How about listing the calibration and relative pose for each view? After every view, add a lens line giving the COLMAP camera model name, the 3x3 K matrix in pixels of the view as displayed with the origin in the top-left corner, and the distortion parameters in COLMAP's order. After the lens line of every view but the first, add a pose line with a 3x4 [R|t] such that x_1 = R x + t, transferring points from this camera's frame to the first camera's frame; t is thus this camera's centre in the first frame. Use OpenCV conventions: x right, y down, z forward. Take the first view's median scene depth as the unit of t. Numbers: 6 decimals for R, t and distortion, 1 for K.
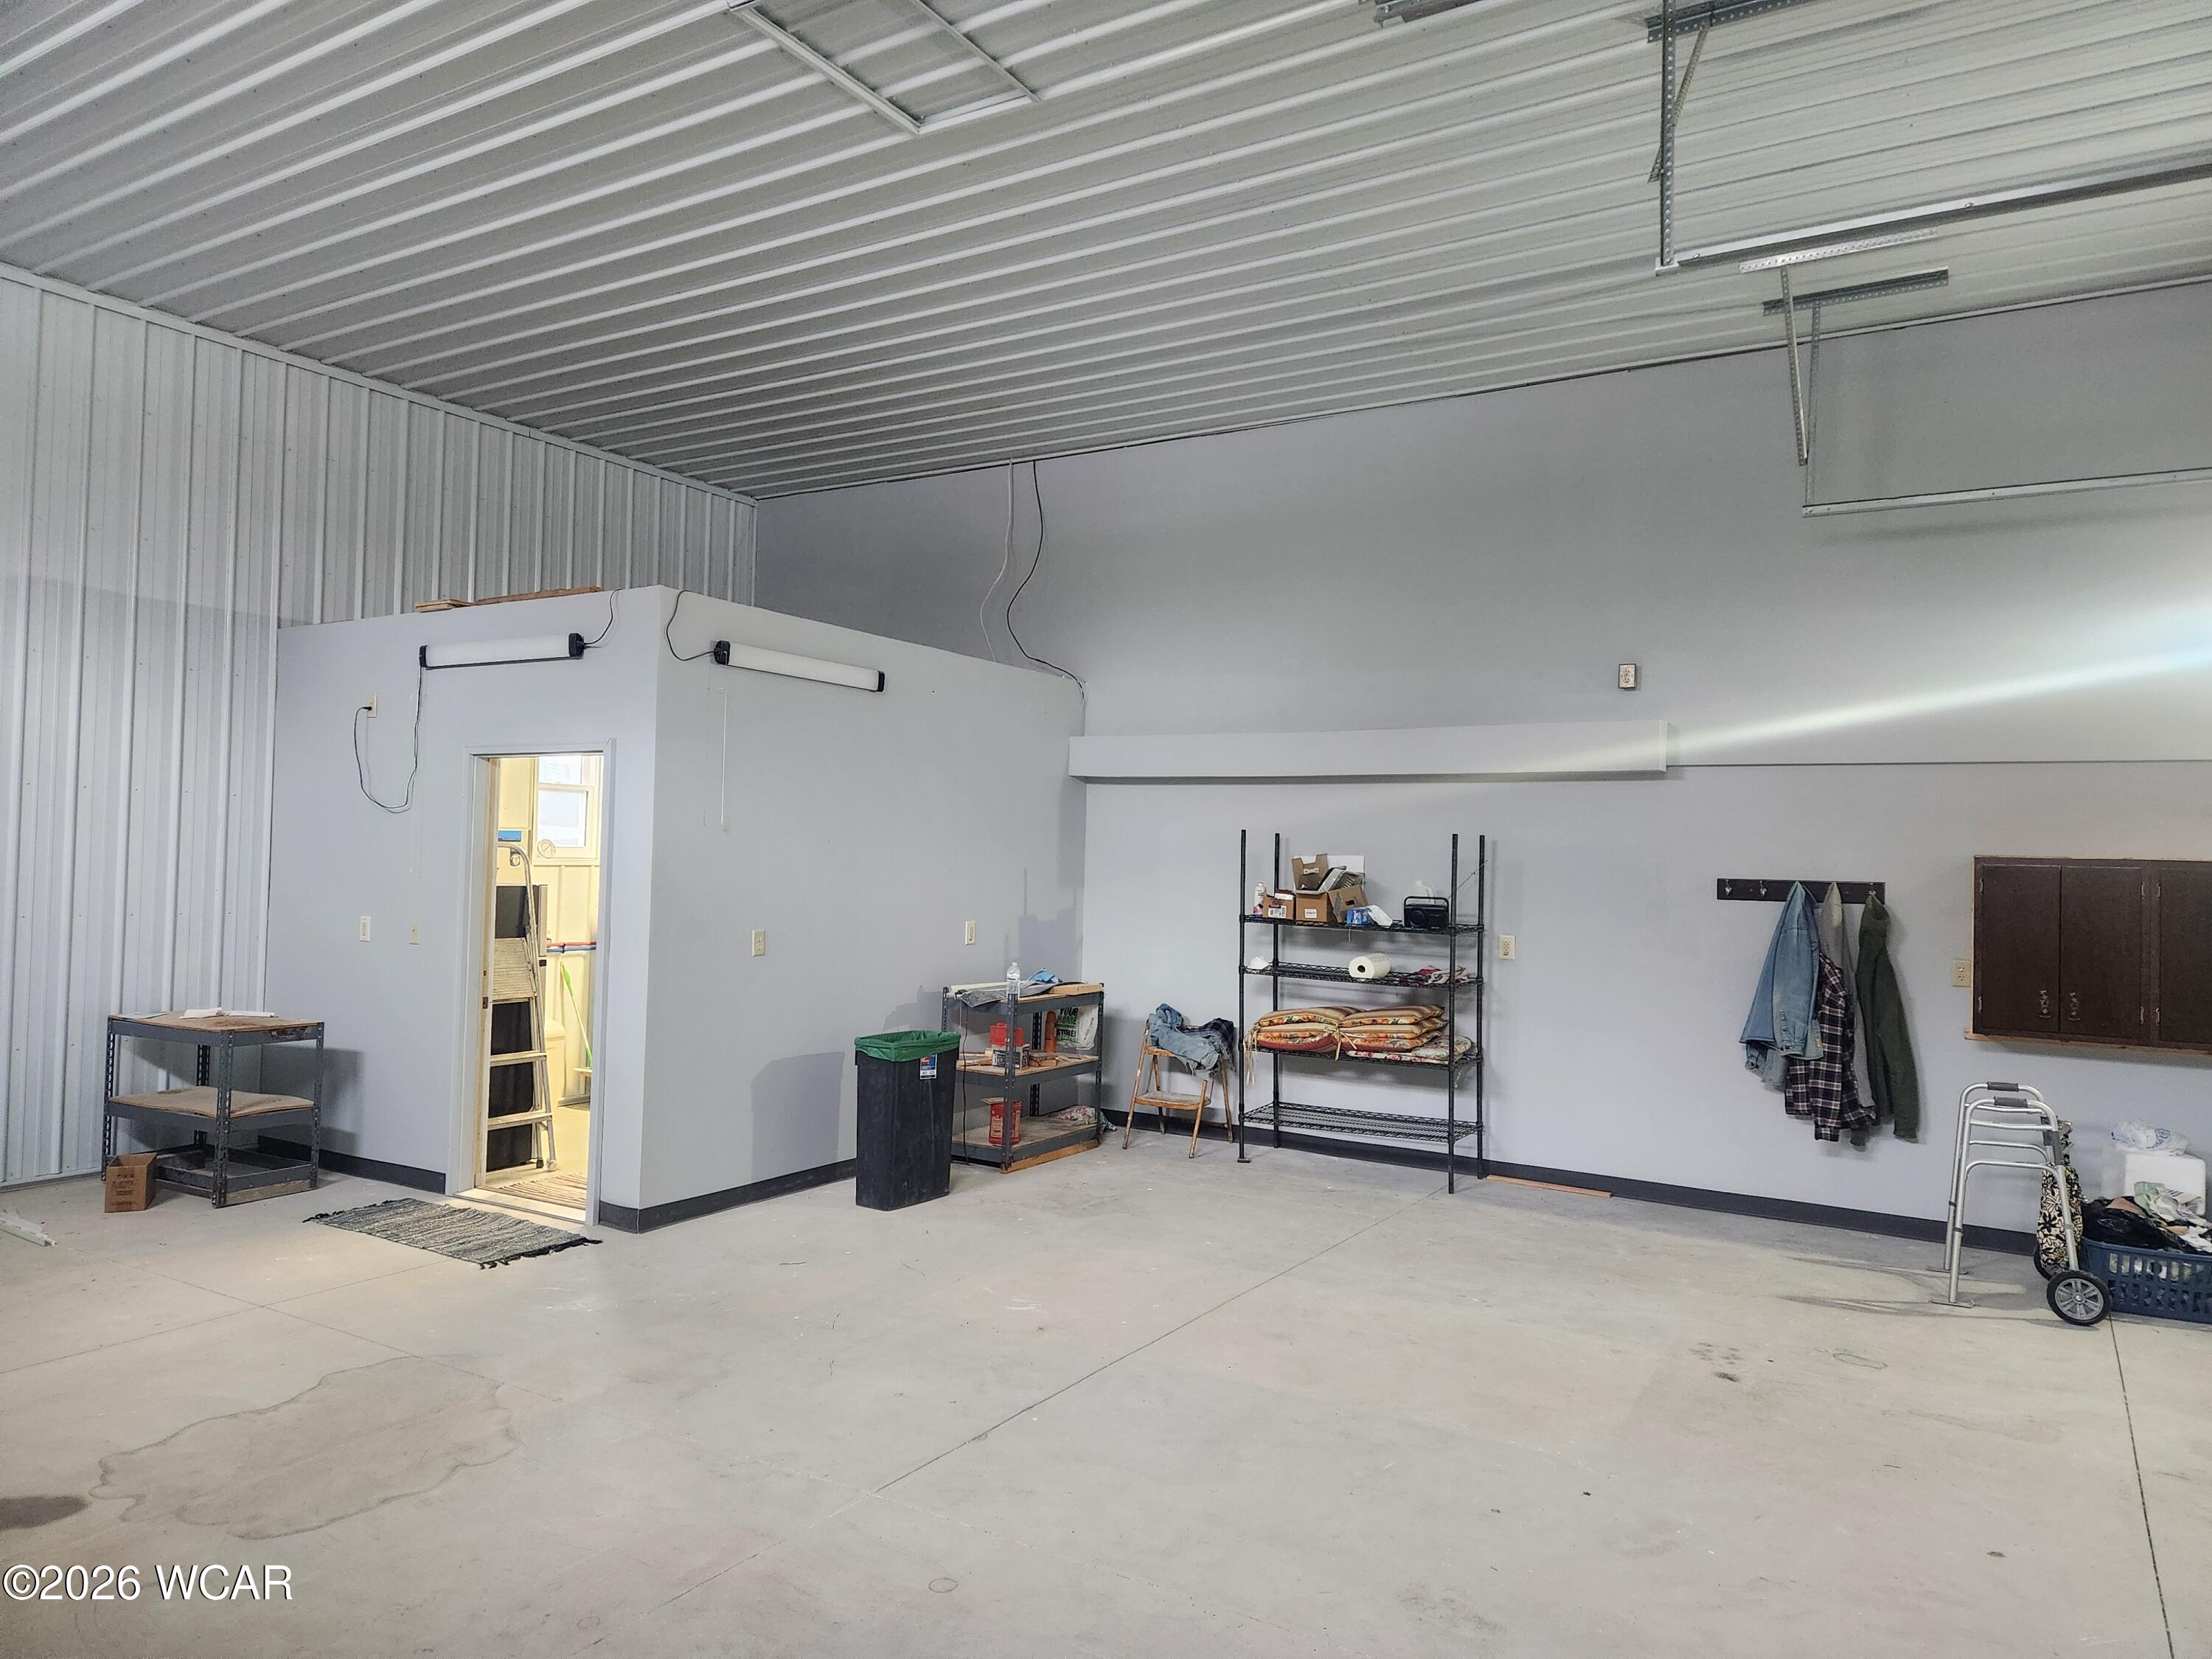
lens RADIAL K [[1458.7, 0, 1106.0], [0, 1458.7, 829.5], [0, 0, 1]] dist [0.071532, -0.001182]
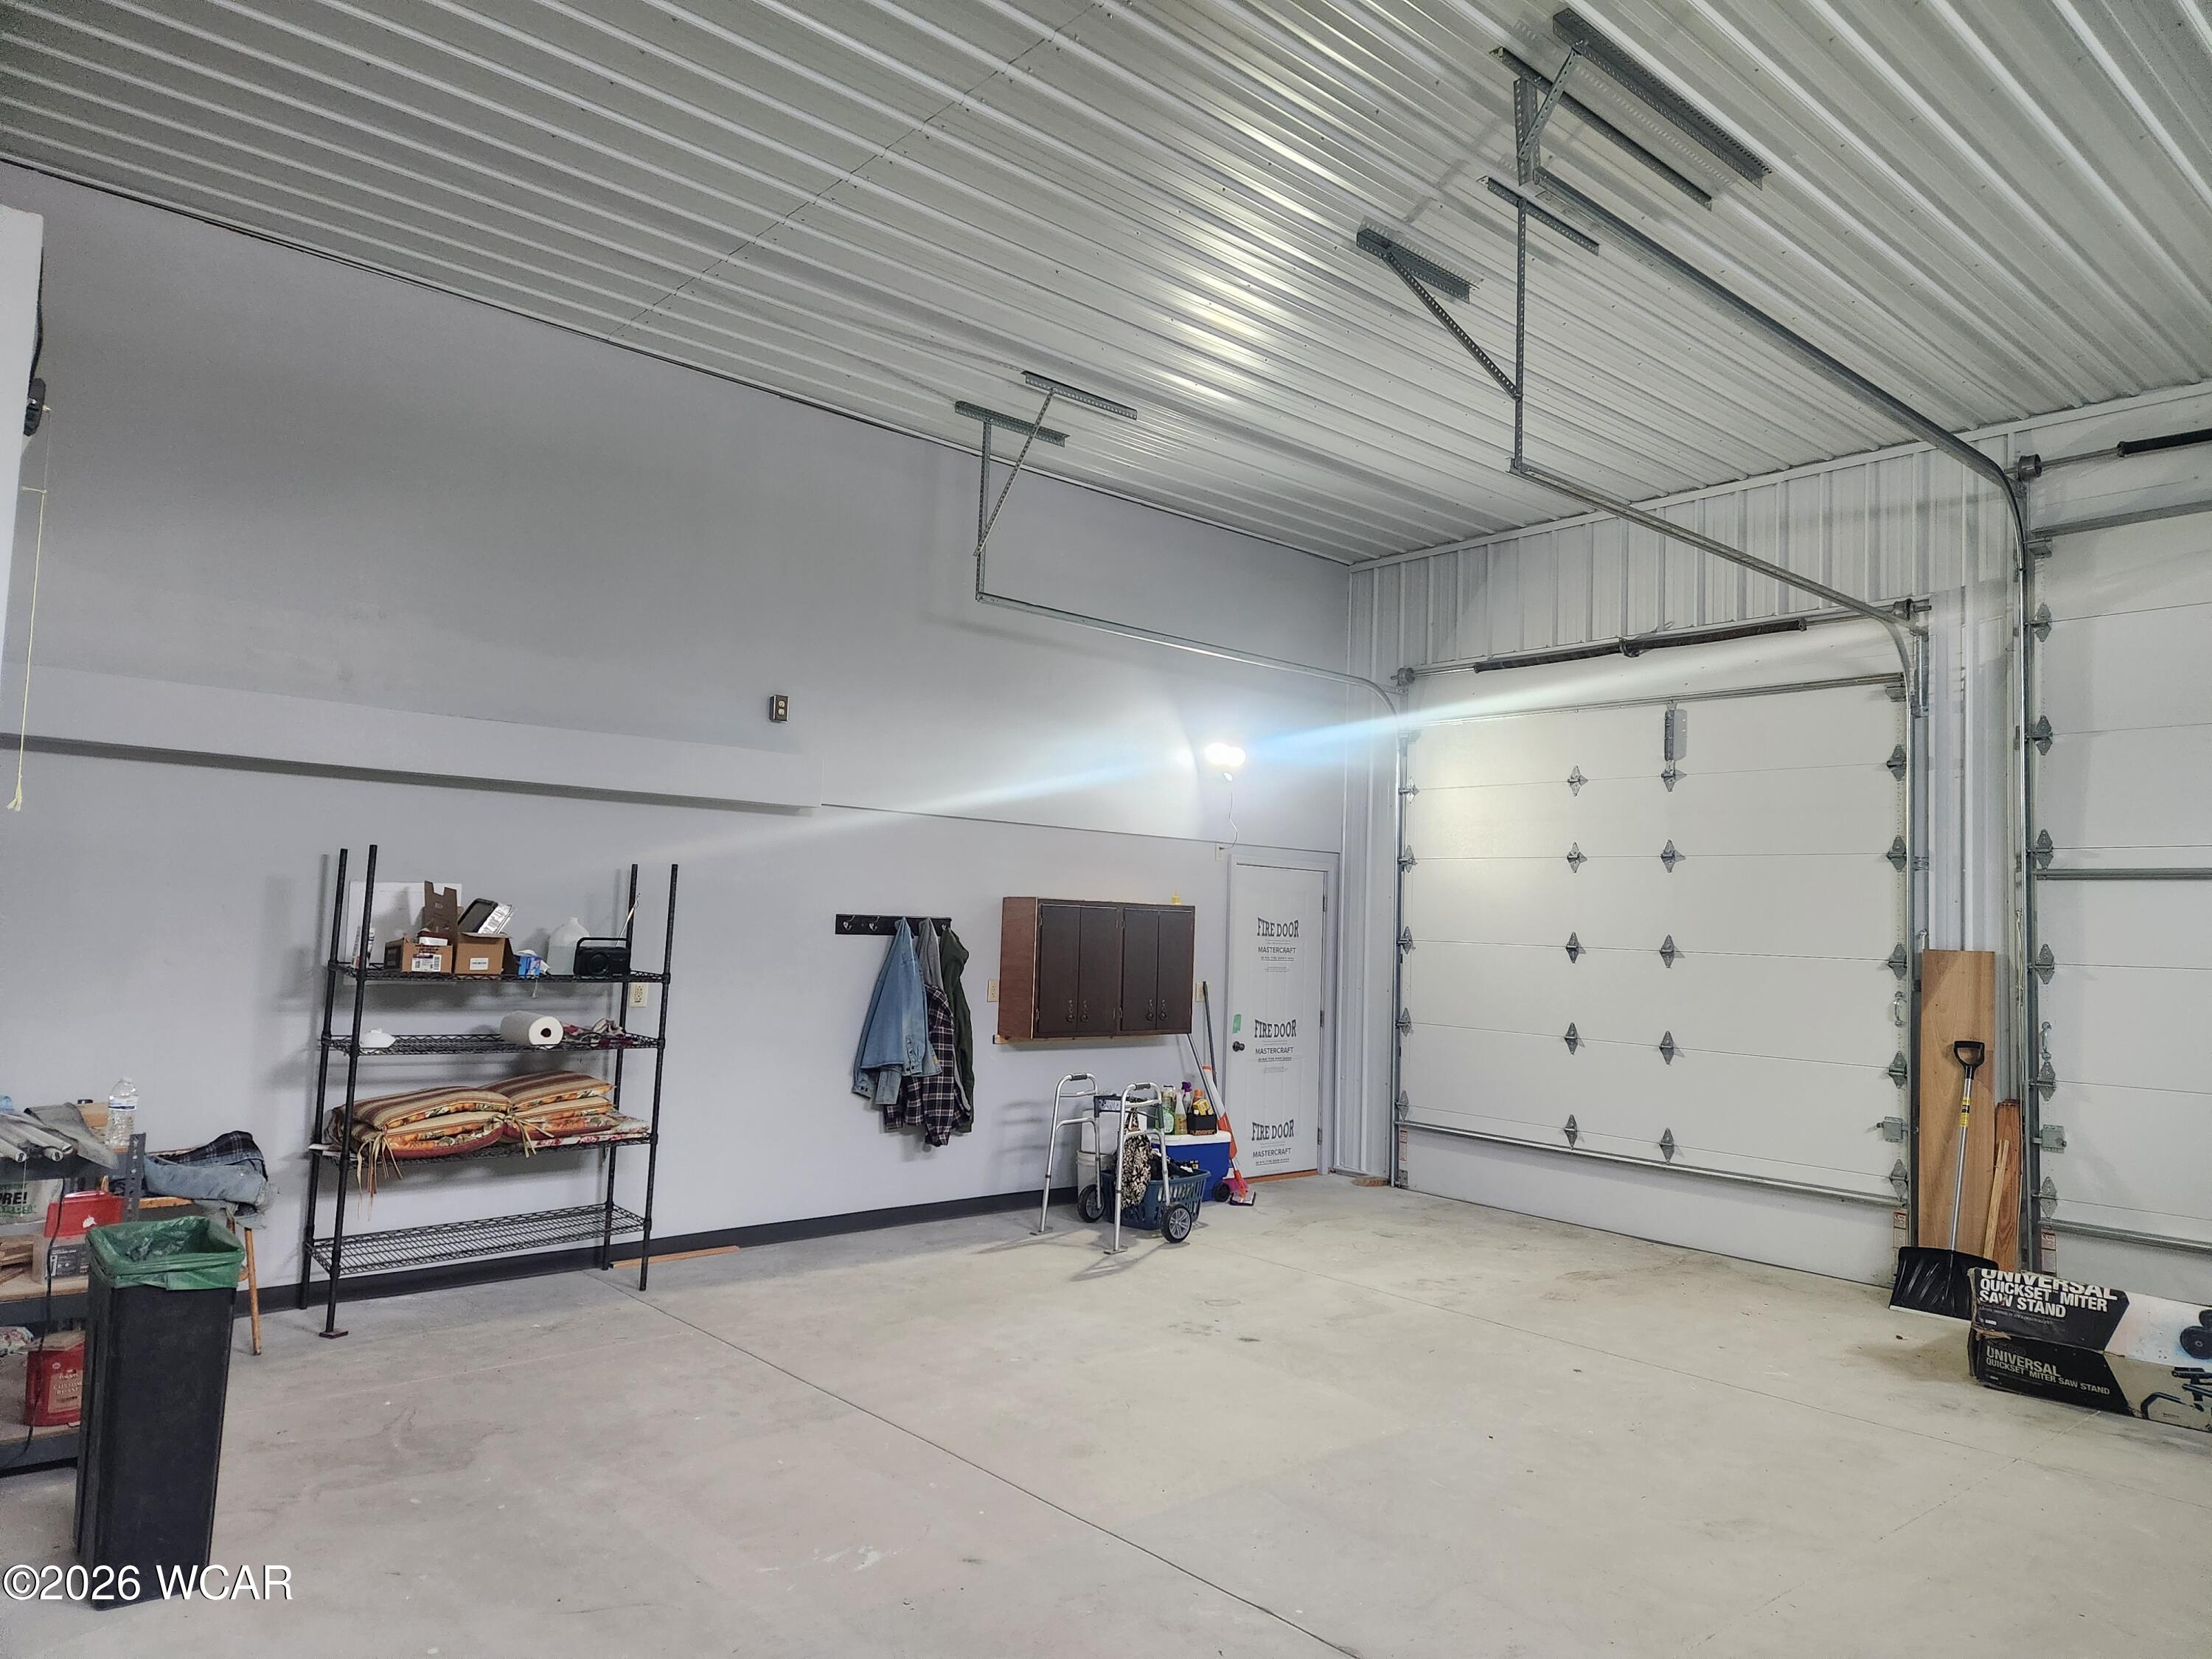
lens RADIAL K [[1458.7, 0, 1106.0], [0, 1458.7, 829.5], [0, 0, 1]] dist [0.071532, -0.001182]
pose [[0.299079, 0.048487, 0.952996, -0.537015], [-0.046746, 0.998254, -0.036119, 0.001971], [-0.953083, -0.033746, 0.300823, 0.528995]]
